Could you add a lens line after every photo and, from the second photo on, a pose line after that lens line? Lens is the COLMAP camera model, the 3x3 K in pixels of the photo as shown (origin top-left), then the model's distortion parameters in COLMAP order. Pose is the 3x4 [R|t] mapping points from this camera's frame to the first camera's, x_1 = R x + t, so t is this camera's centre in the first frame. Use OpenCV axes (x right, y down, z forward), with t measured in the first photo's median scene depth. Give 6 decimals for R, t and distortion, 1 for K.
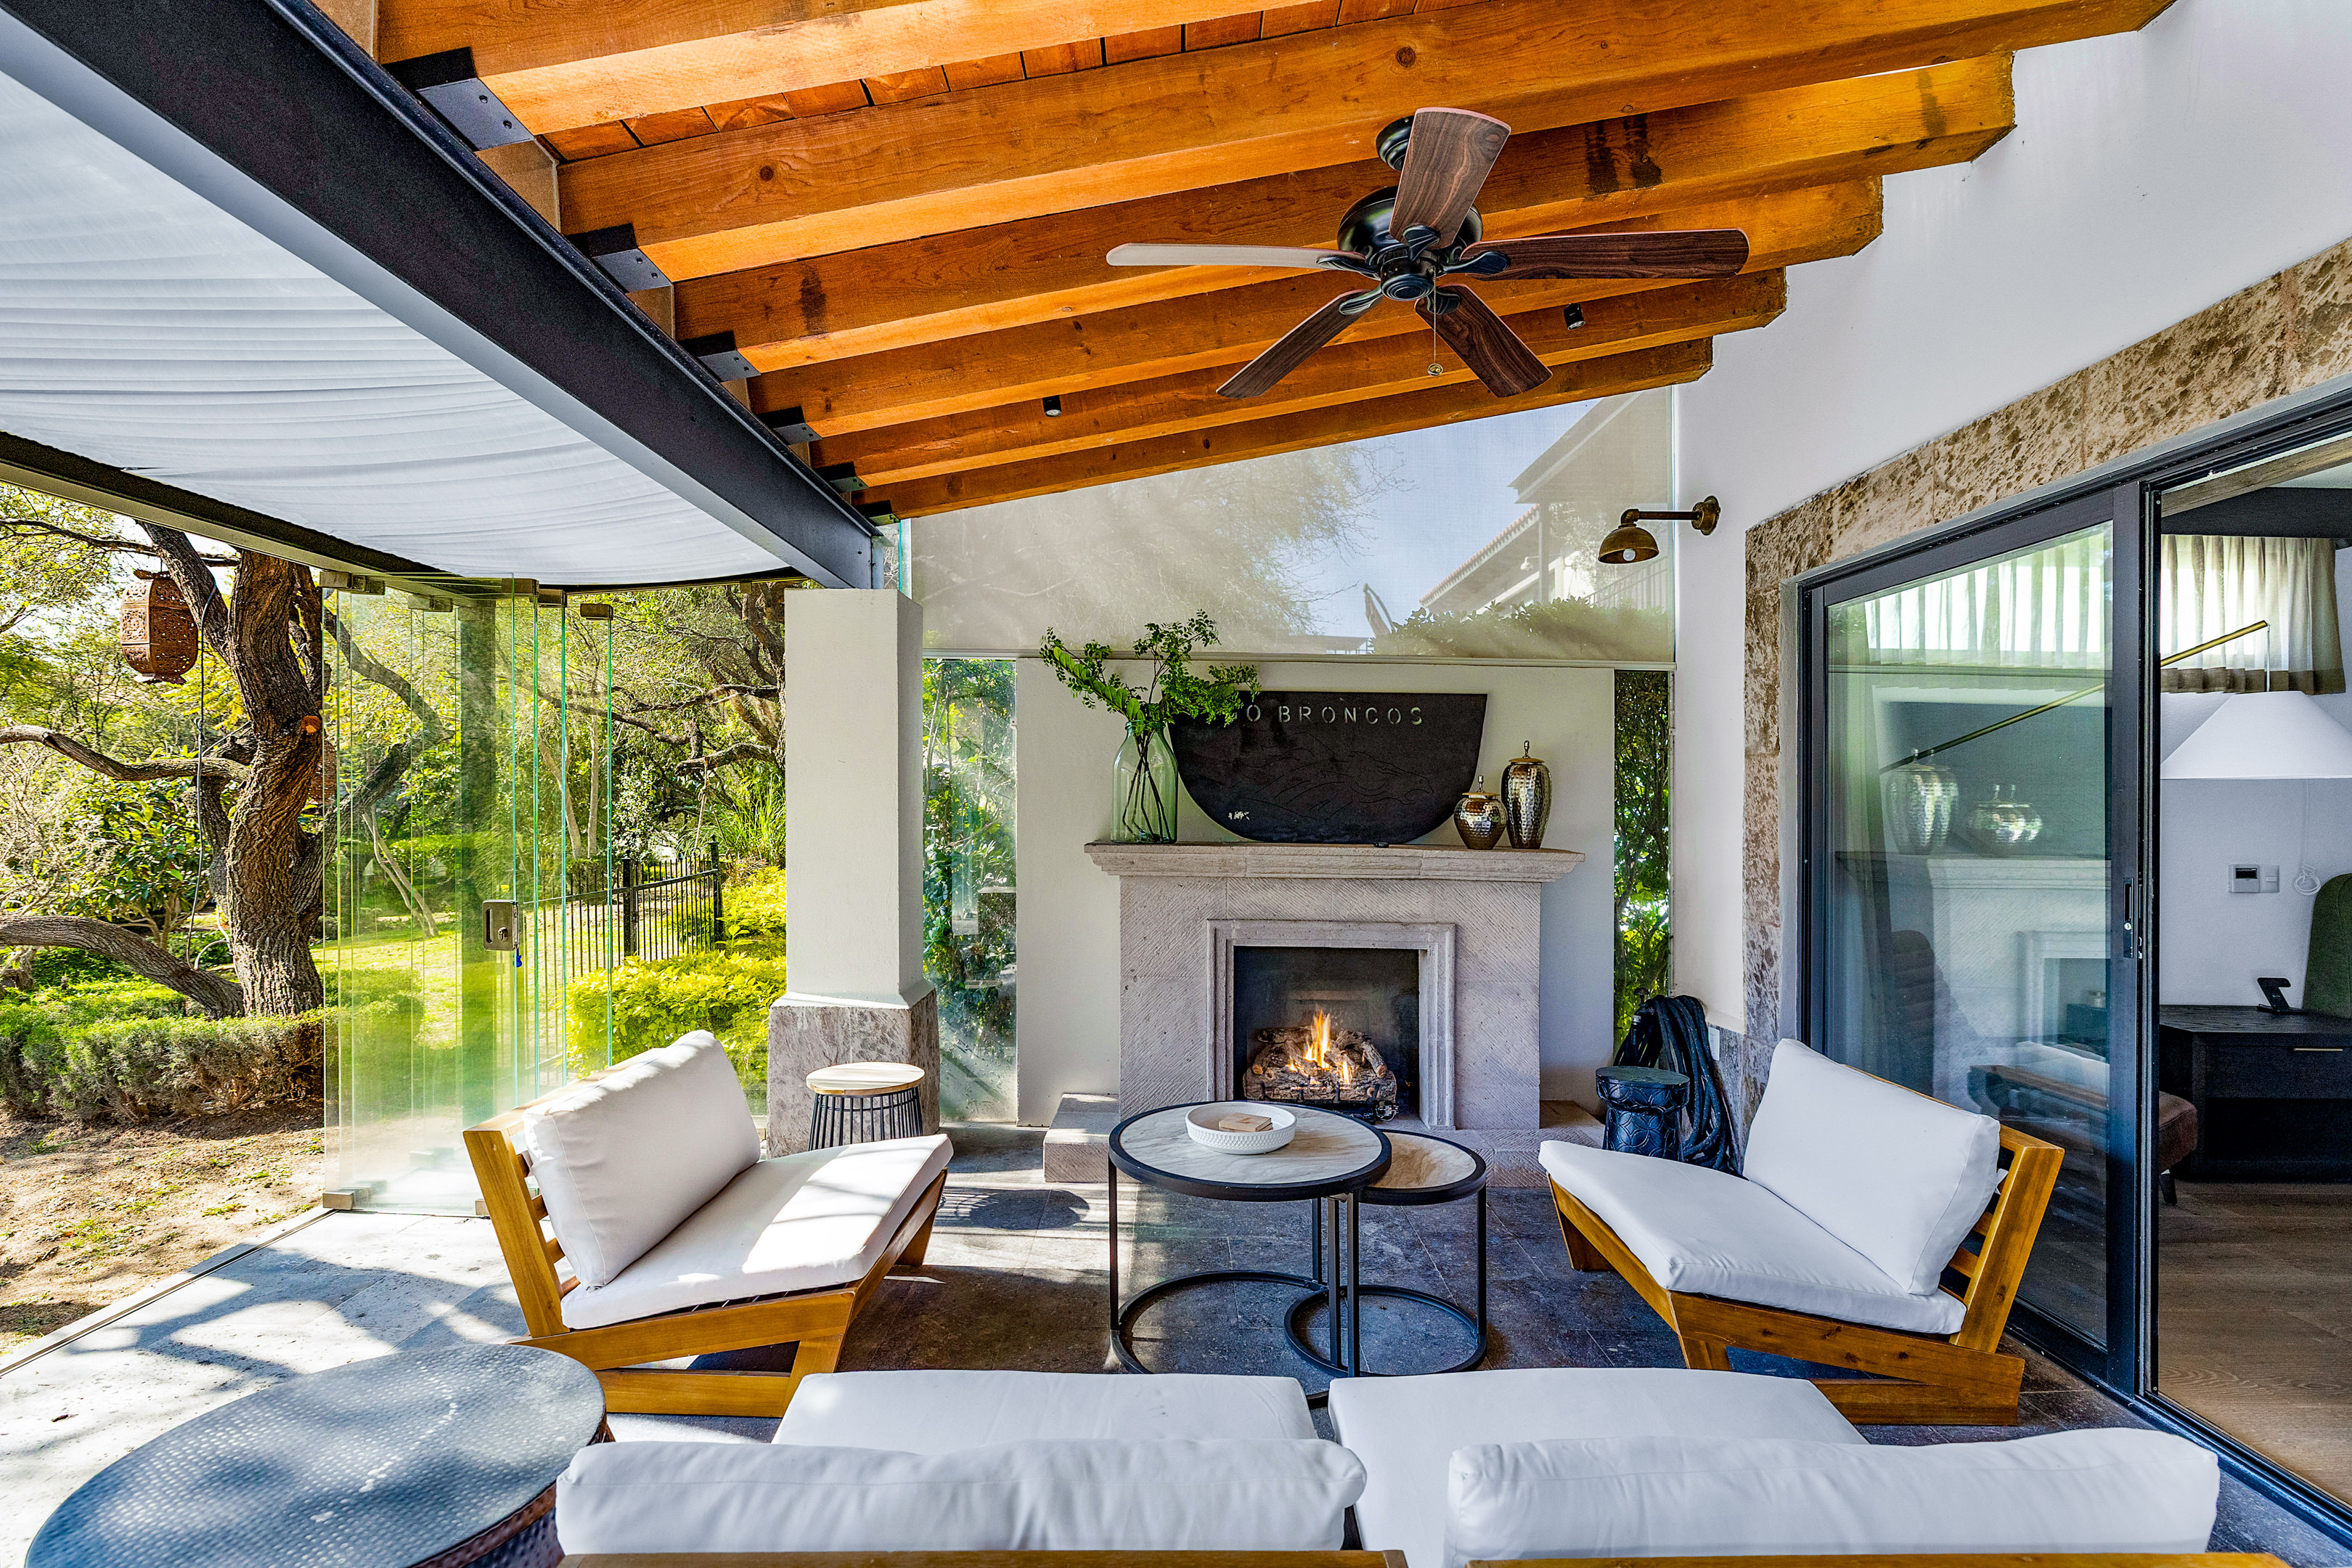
lens RADIAL K [[1126.7, 0, 1174.0], [0, 1126.7, 817.1], [0, 0, 1]] dist [0.000681, 0.000046]
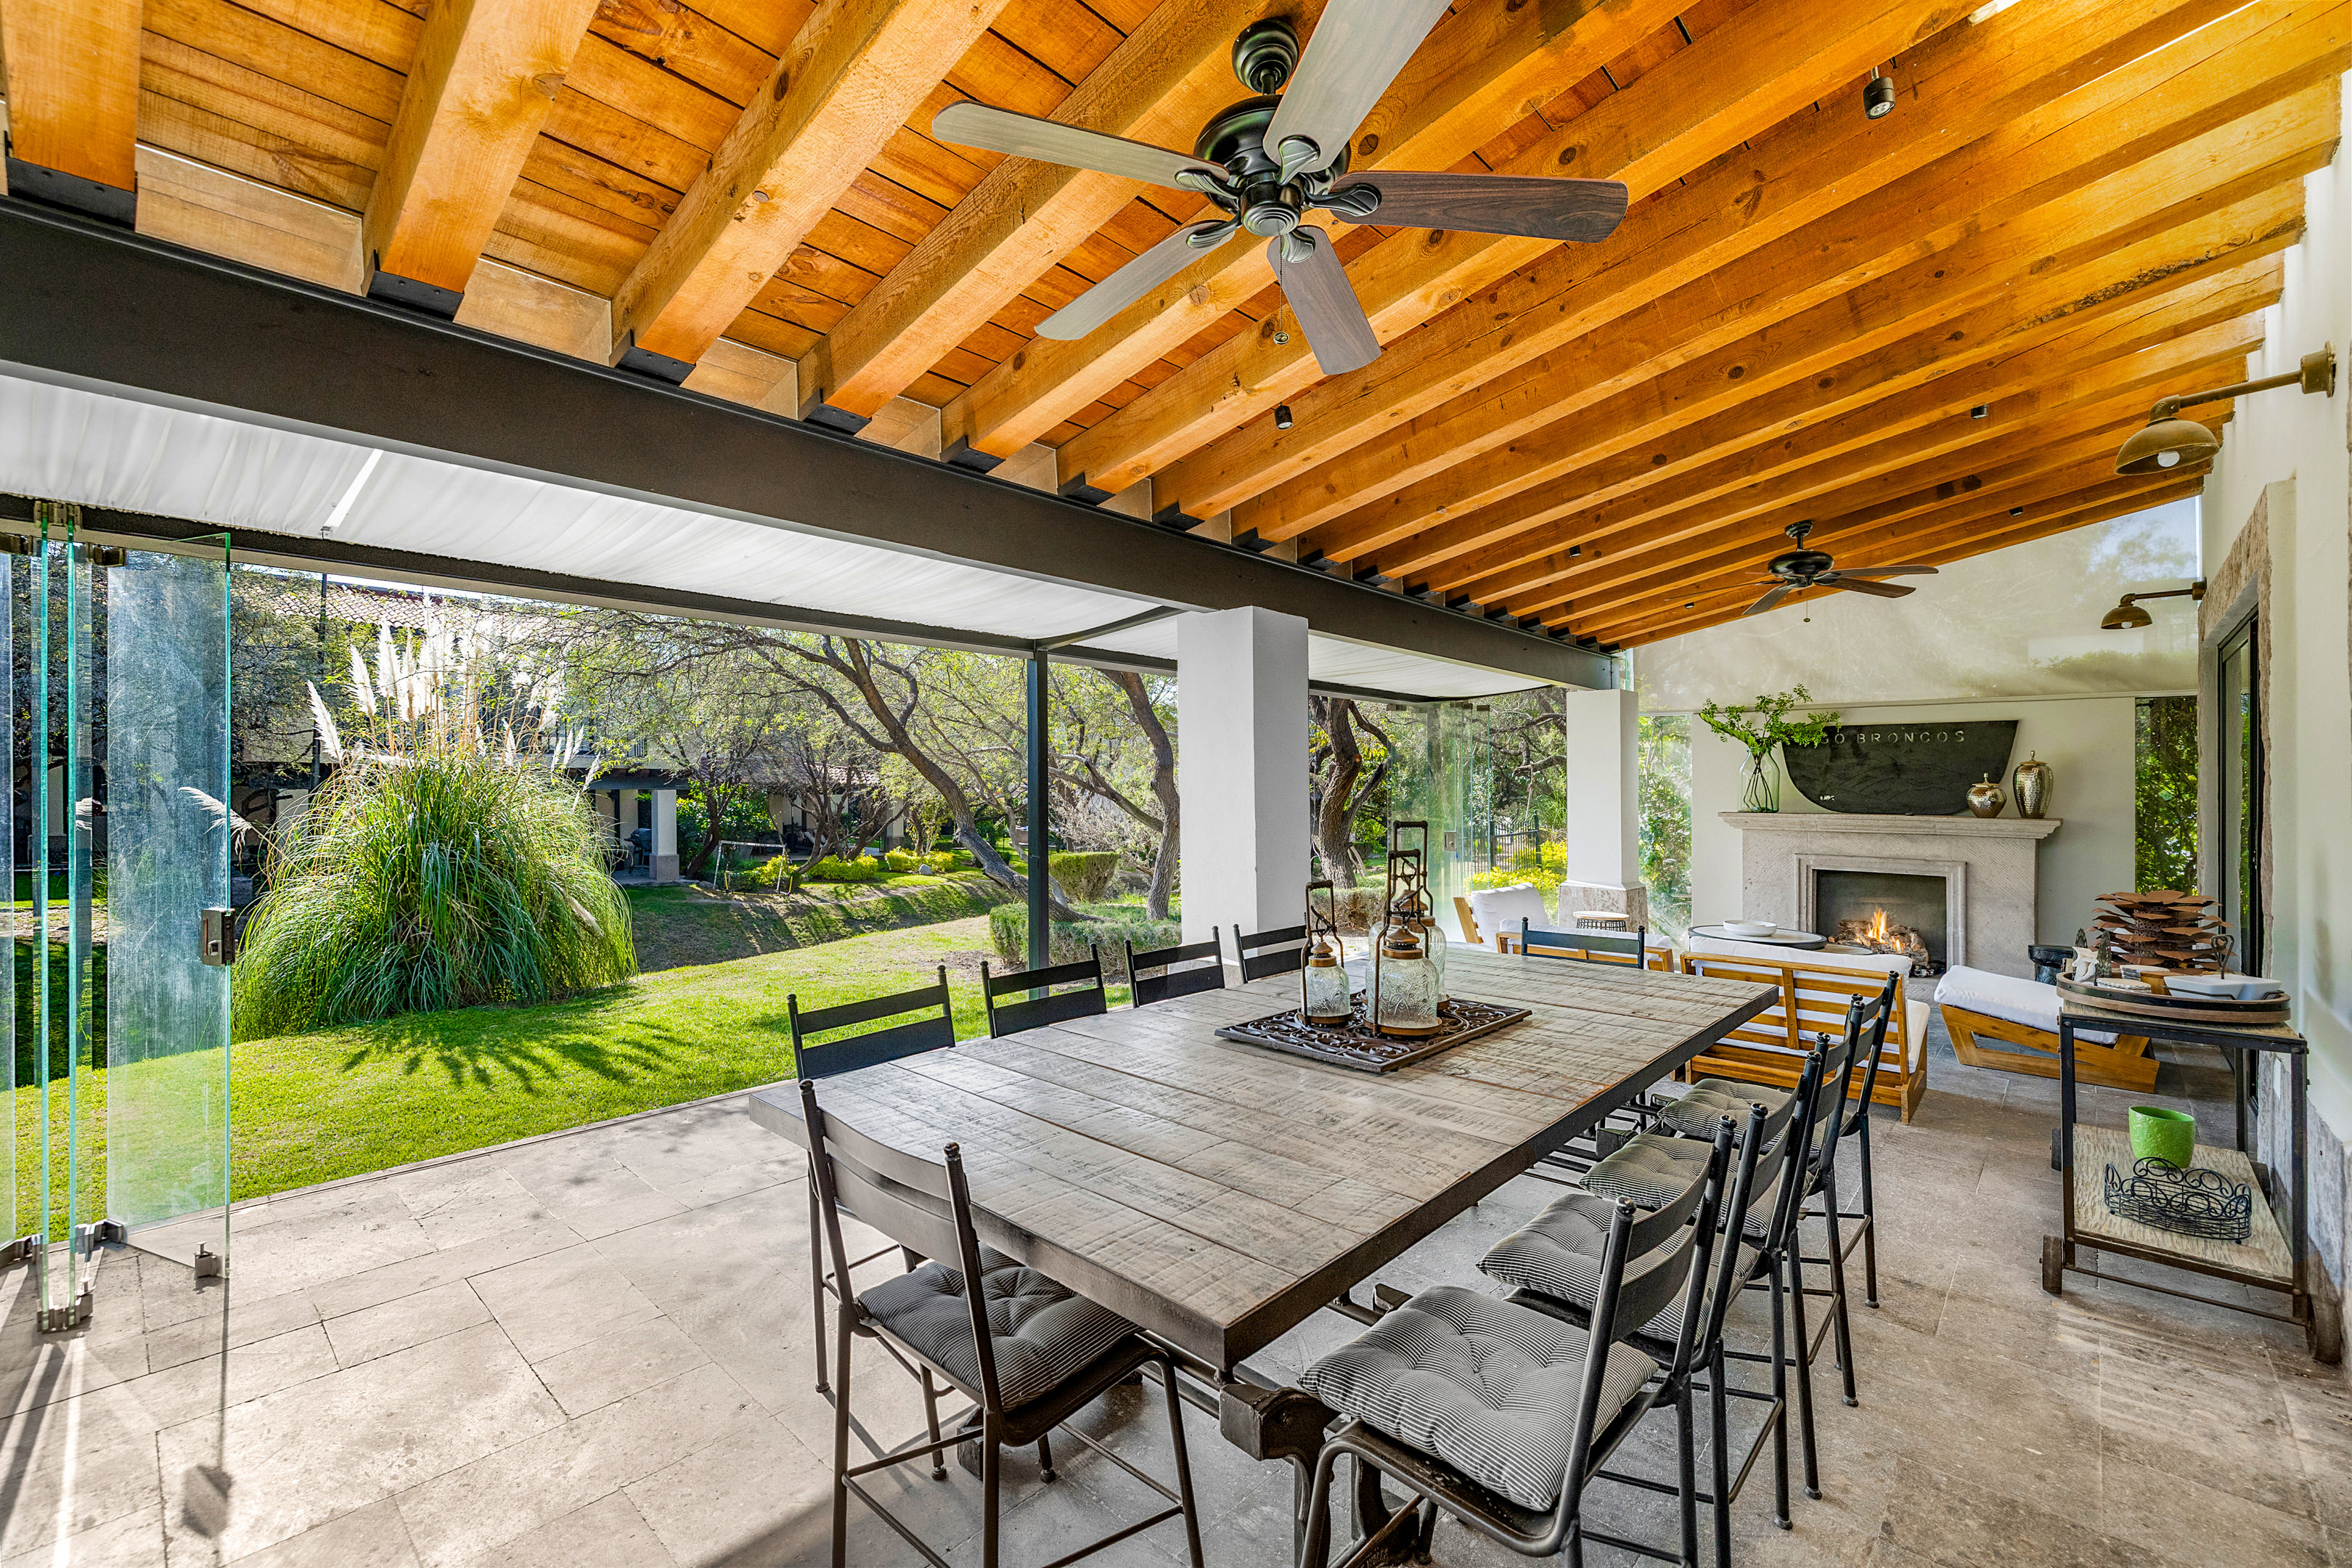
lens RADIAL K [[992.2, 0, 1176.0], [0, 992.2, 784.0], [0, 0, 1]] dist [-0.014105, 0.000020]
pose [[0.737648, -0.010013, -0.675111, 0.355218], [-0.005507, 0.999768, -0.020845, 0.014817], [0.675163, 0.019094, 0.737421, -0.835577]]
